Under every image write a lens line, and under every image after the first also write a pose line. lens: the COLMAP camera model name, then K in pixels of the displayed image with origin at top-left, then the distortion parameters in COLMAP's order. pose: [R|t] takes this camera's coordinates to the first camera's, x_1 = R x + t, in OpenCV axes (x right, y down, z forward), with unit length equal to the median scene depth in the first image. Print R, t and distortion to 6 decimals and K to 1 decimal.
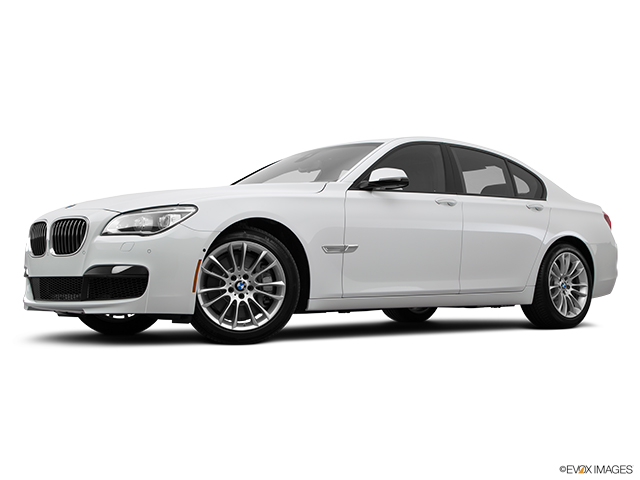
lens RADIAL K [[832.1, 0, 324.9], [0, 832.1, 244.2], [0, 0, 1]] dist [0.045182, 0.000000]
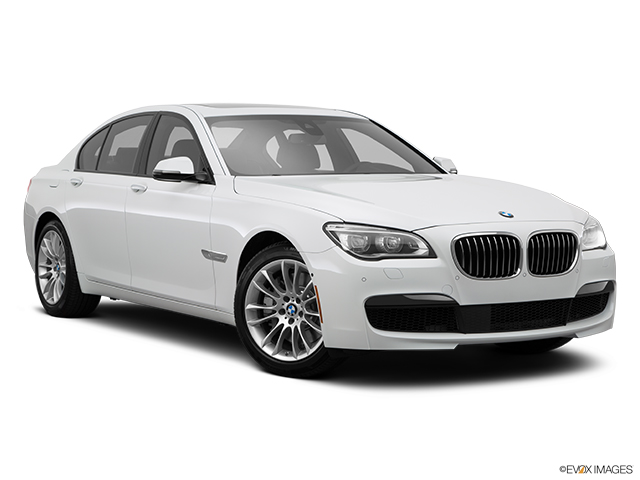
lens RADIAL K [[1195.0, 0, 318.0], [0, 1195.0, 238.6], [0, 0, 1]] dist [0.135834, 0.000000]
pose [[0.217466, -0.057512, 0.974372, -1.569693], [-0.041606, 0.996809, 0.068122, -0.099340], [-0.975181, -0.055354, 0.214379, 0.969132]]
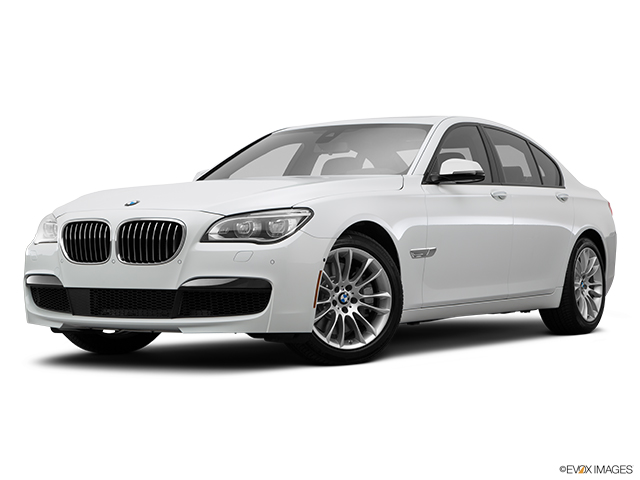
lens RADIAL K [[1195.0, 0, 320.5], [0, 1195.0, 242.1], [0, 0, 1]] dist [0.135834, 0.000000]
pose [[0.962484, 0.002158, 0.271329, -0.468552], [-0.012005, 0.999328, 0.034638, -0.052787], [-0.271072, -0.036596, 0.961863, -0.206848]]
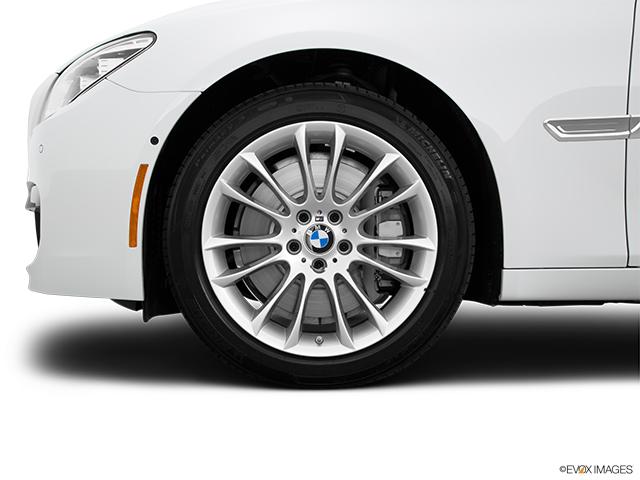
lens RADIAL K [[714.8, 0, 319.0], [0, 714.8, 239.3], [0, 0, 1]] dist [0.014273, 0.000000]
pose [[0.949983, 0.122405, -0.287314, -0.006344], [-0.076550, 0.983190, 0.165763, -0.004689], [0.302774, -0.135478, 0.943384, 0.687533]]
